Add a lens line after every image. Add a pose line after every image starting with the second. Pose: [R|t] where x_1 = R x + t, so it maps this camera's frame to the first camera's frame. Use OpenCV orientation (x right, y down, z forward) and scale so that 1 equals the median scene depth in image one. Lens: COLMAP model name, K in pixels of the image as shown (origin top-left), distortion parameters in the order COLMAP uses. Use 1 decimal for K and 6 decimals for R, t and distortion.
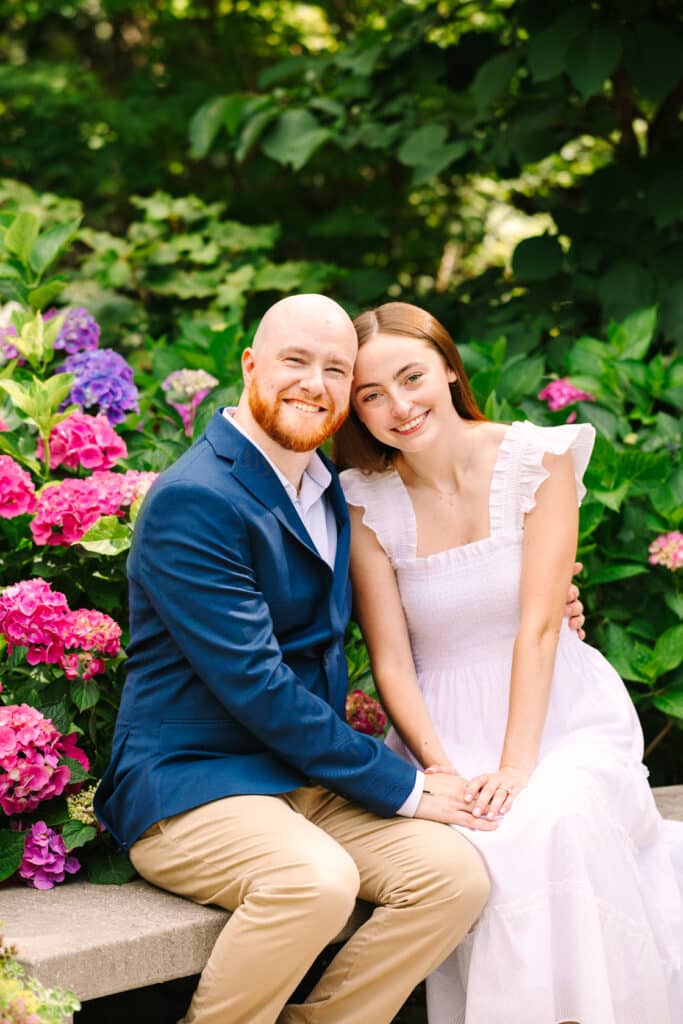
lens RADIAL K [[2539.3, 0, 341.5], [0, 2539.3, 512.0], [0, 0, 1]] dist [0.028775, -0.495726]
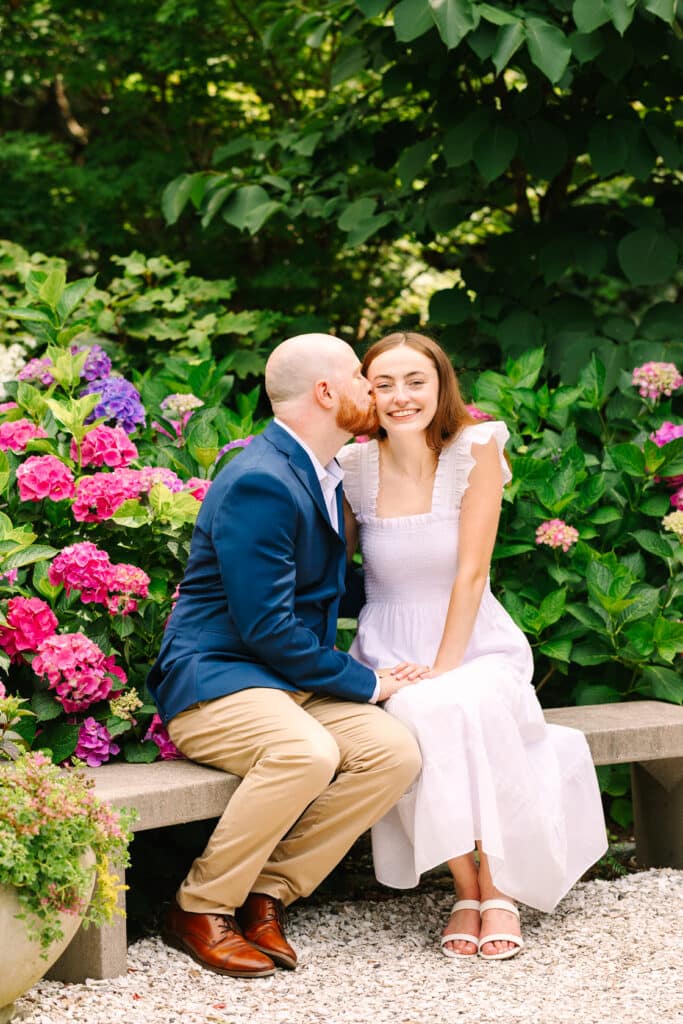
lens RADIAL K [[2659.1, 0, 341.5], [0, 2659.1, 512.0], [0, 0, 1]] dist [0.139420, -1.611471]
pose [[0.999258, 0.001264, 0.038488, -0.030656], [-0.000387, 0.999740, -0.022790, 0.035024], [-0.038507, 0.022758, 0.998999, -0.354423]]
